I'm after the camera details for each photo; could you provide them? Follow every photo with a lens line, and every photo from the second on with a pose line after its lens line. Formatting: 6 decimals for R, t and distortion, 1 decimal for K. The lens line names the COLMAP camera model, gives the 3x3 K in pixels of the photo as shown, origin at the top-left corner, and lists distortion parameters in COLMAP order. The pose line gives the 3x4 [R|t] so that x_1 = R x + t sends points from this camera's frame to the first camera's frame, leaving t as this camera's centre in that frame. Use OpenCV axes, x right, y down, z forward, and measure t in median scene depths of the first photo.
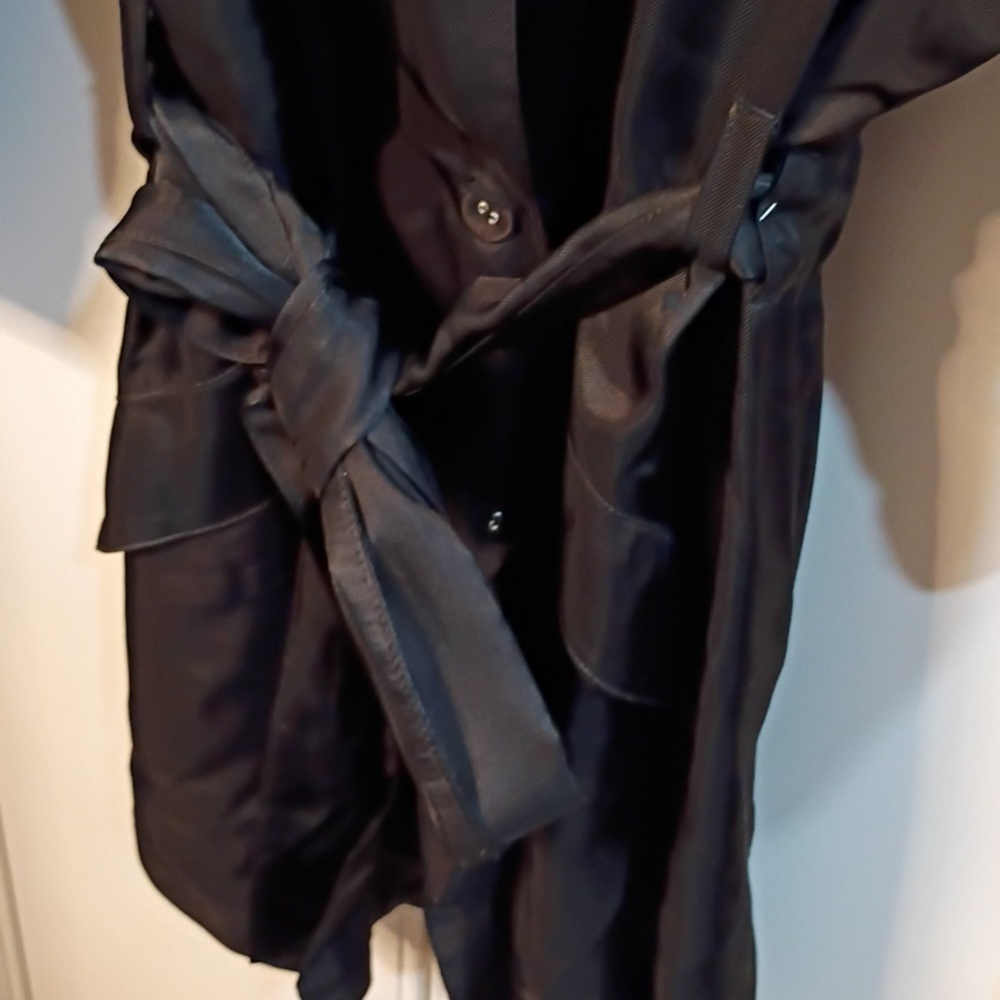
lens RADIAL K [[1738.9, 0, 501.3], [0, 1738.9, 500.4], [0, 0, 1]] dist [-0.018059, 0.000000]
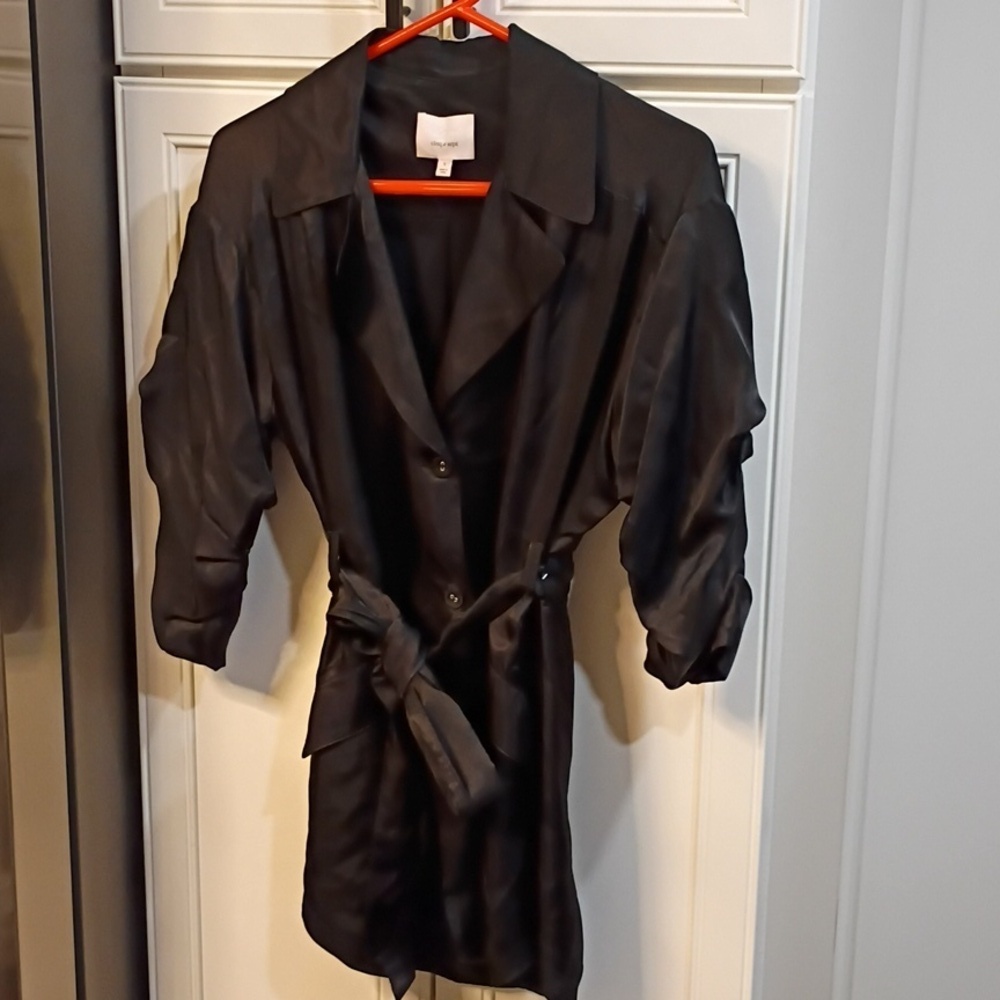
lens RADIAL K [[1738.9, 0, 499.7], [0, 1738.9, 500.4], [0, 0, 1]] dist [-0.018059, 0.000000]
pose [[0.992253, -0.056462, 0.110665, -0.251519], [0.097608, 0.905373, -0.413246, 0.926337], [-0.076860, 0.420846, 0.903870, -1.774611]]
